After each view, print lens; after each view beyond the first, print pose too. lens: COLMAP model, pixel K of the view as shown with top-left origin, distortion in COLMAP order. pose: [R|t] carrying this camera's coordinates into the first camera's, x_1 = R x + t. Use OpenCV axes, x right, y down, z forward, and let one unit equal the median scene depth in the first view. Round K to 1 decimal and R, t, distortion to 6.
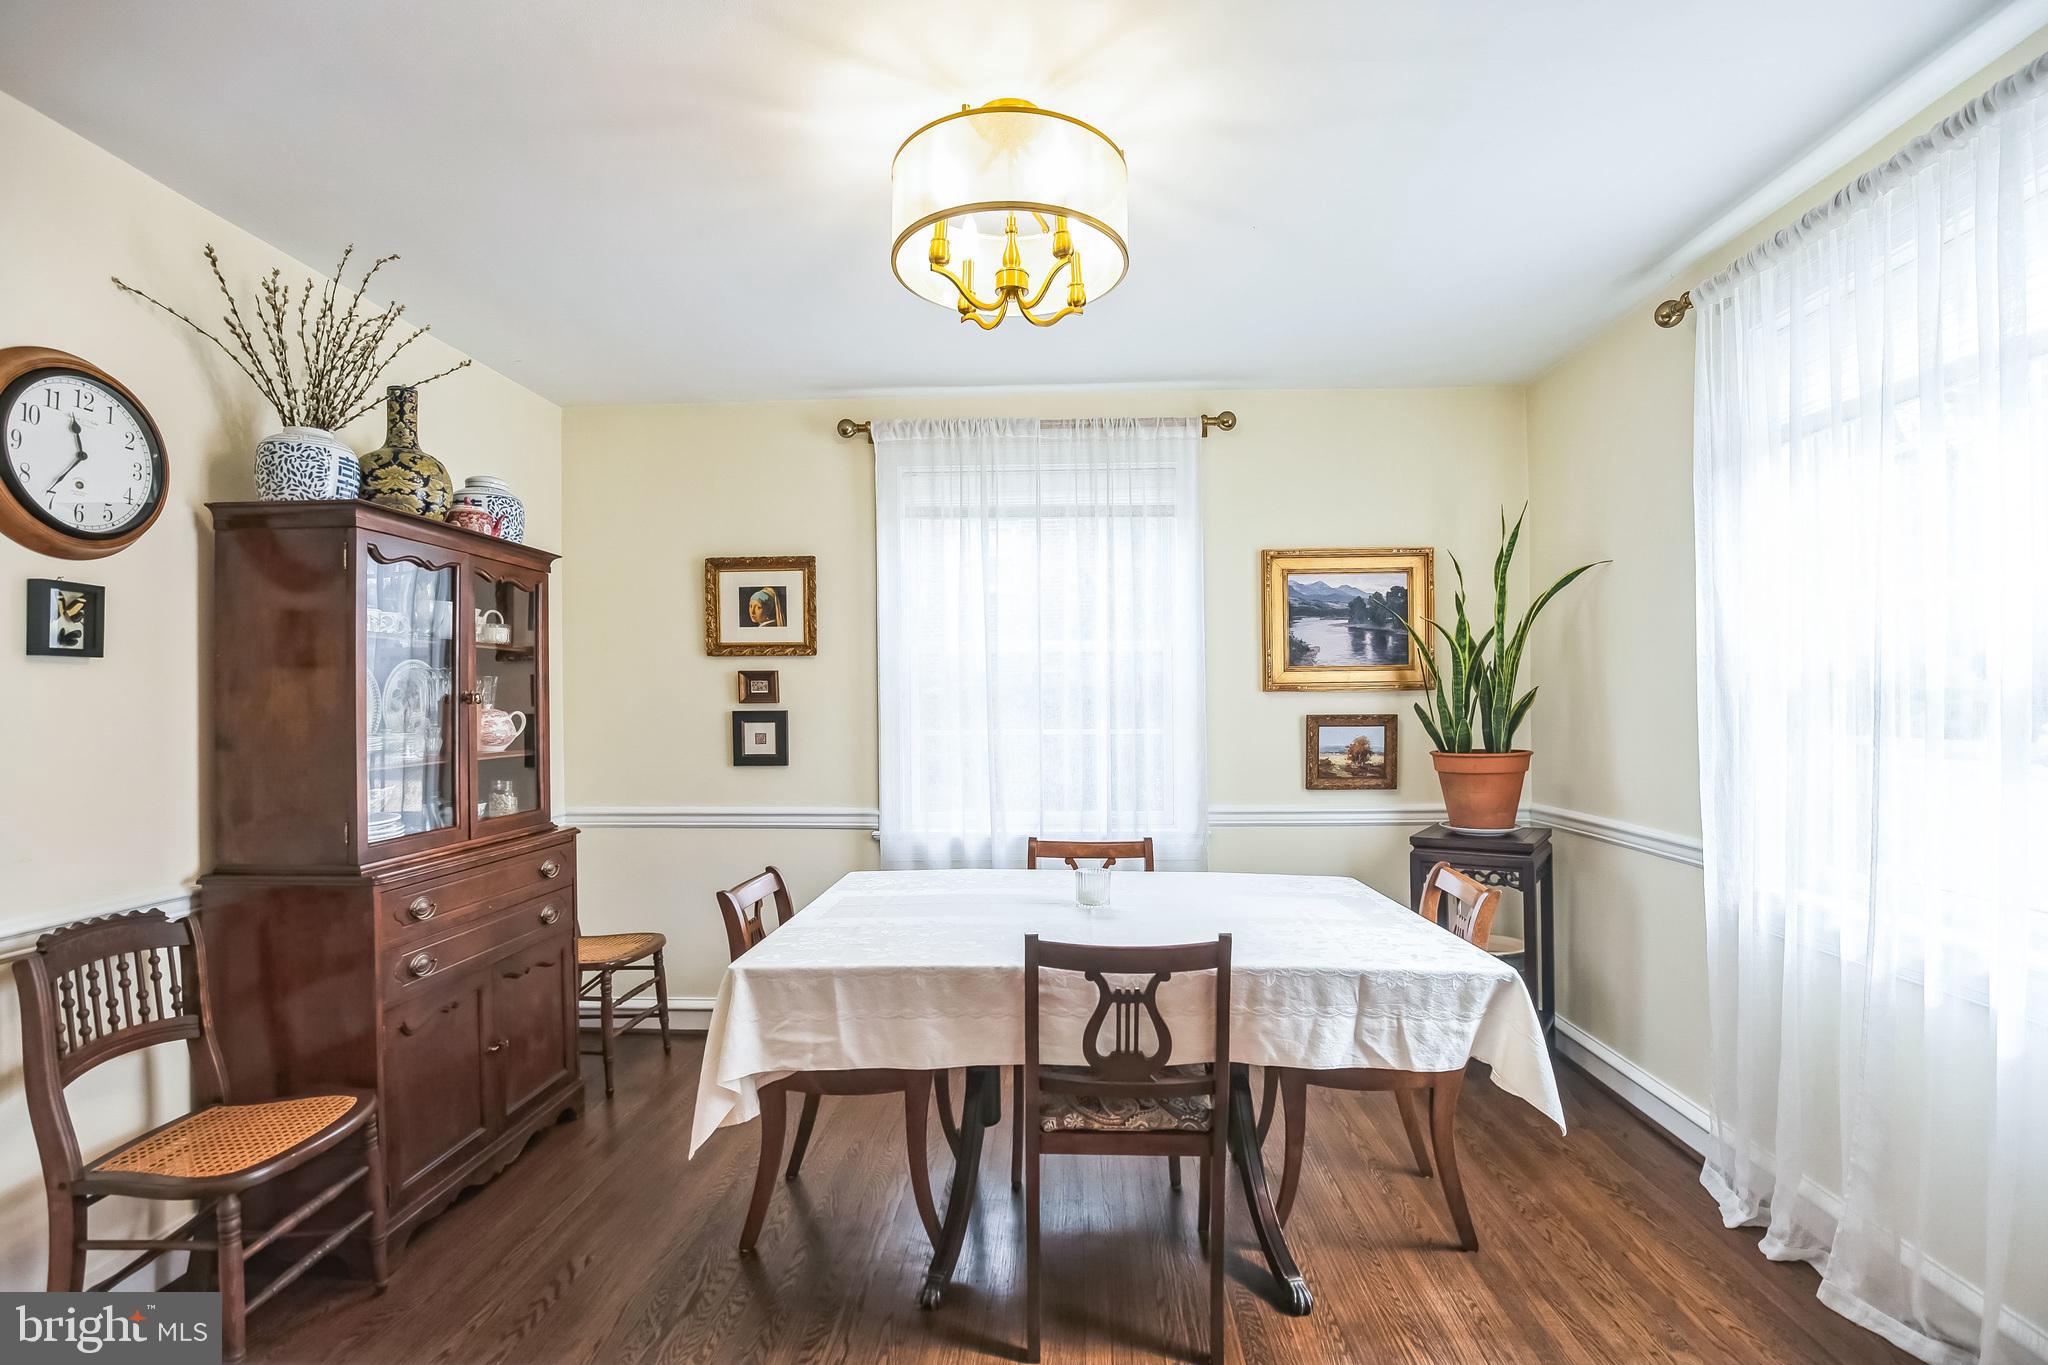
lens RADIAL K [[947.6, 0, 979.0], [0, 947.6, 711.0], [0, 0, 1]] dist [-0.025838, 0.007618]
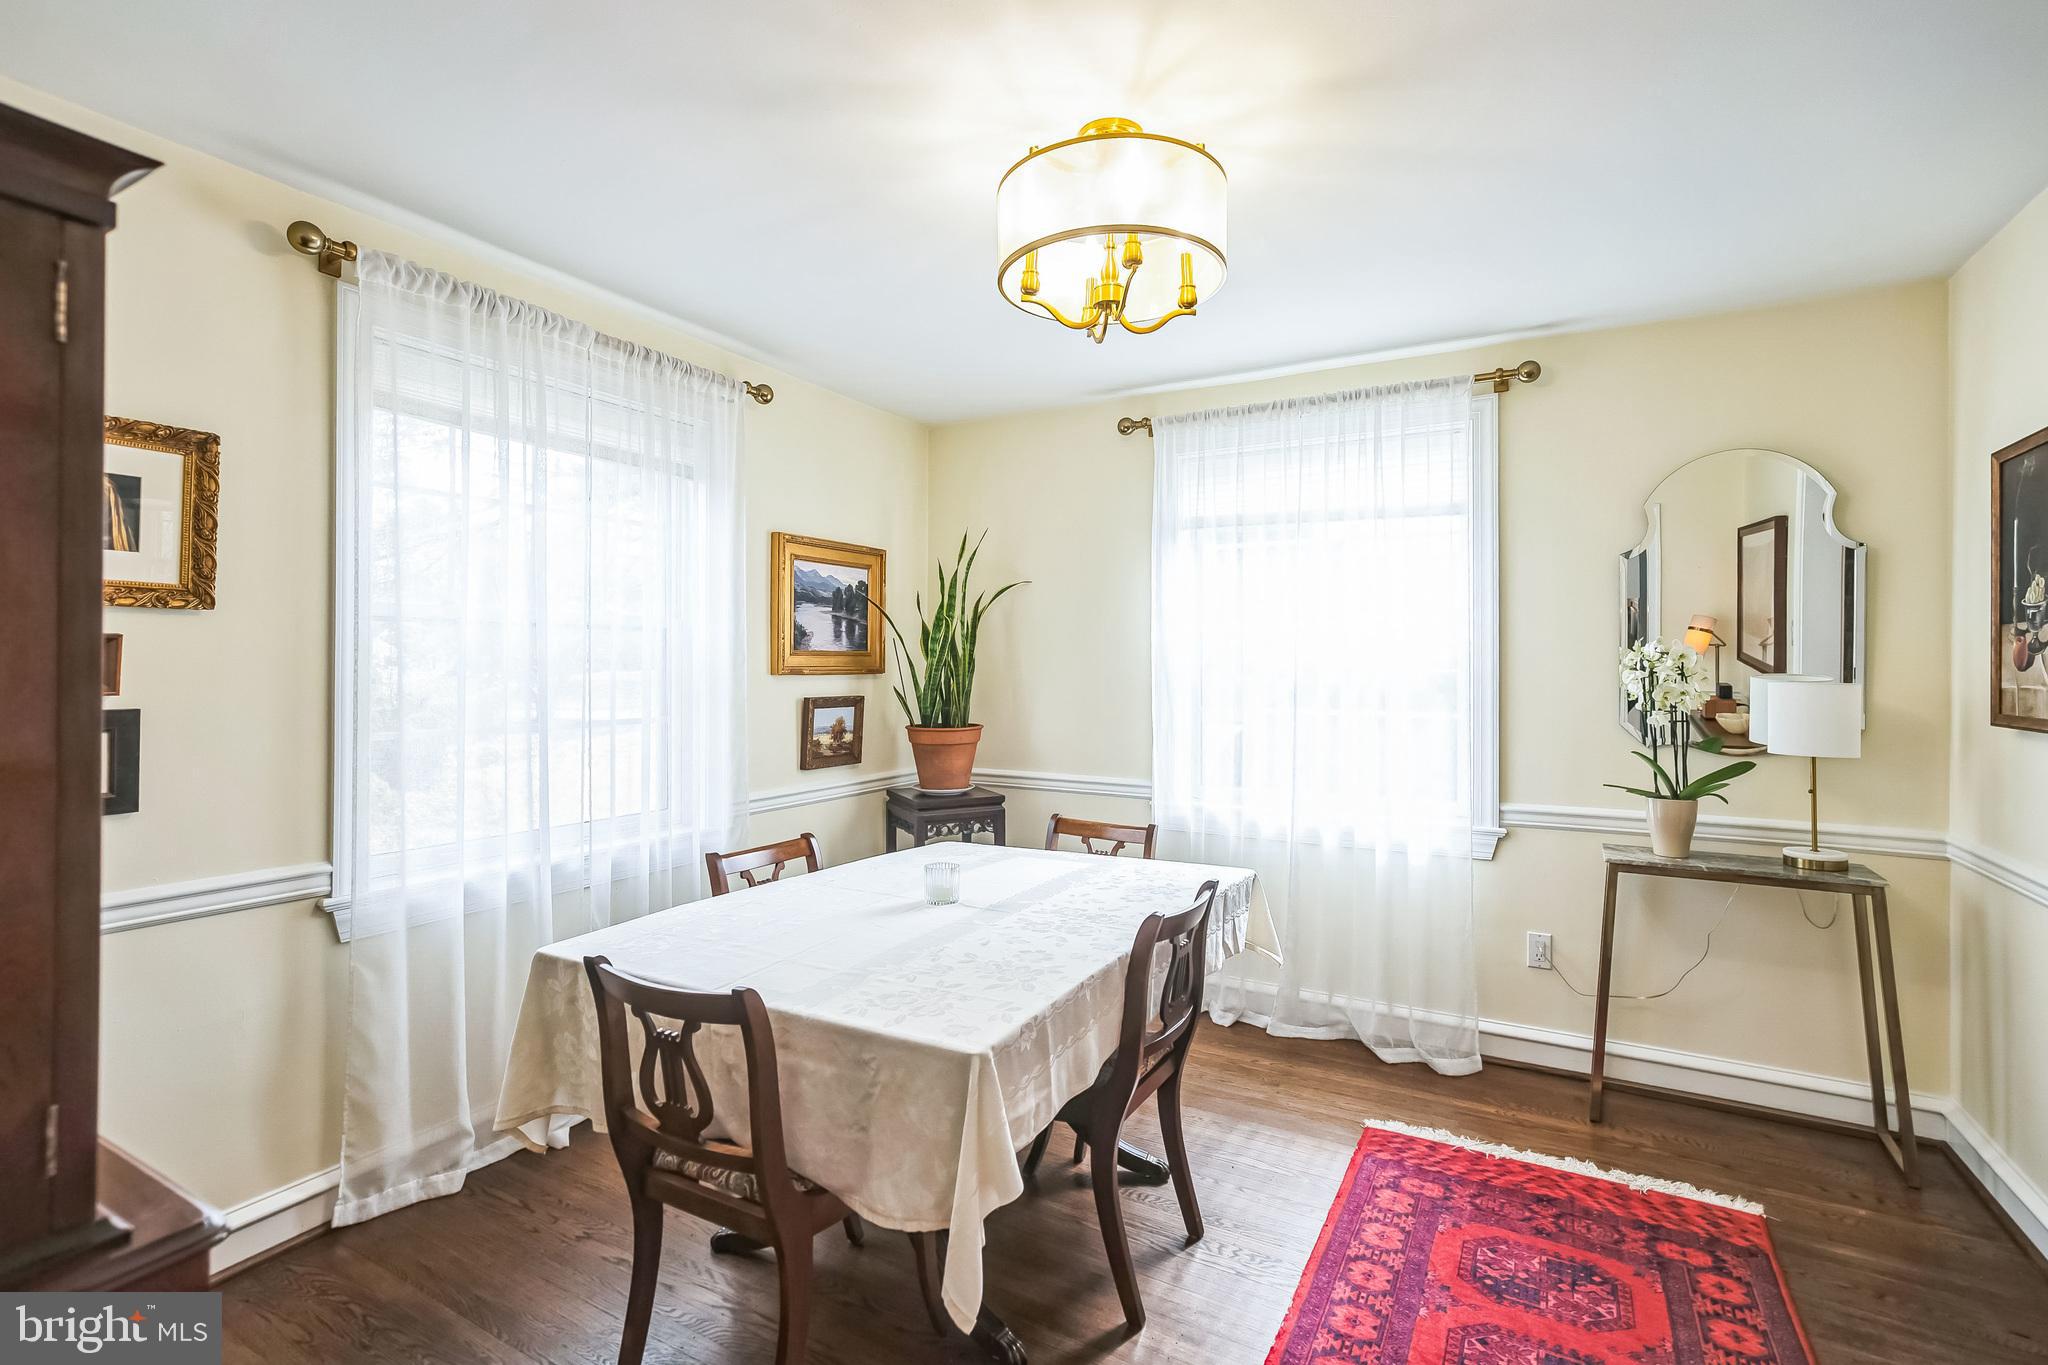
lens RADIAL K [[947.6, 0, 1027.6], [0, 947.6, 669.4], [0, 0, 1]] dist [-0.025838, 0.007618]
pose [[0.447441, 0.006825, 0.894288, -0.467644], [0.003833, 0.999947, -0.009549, -0.016130], [-0.894305, 0.007700, 0.447391, 0.323406]]
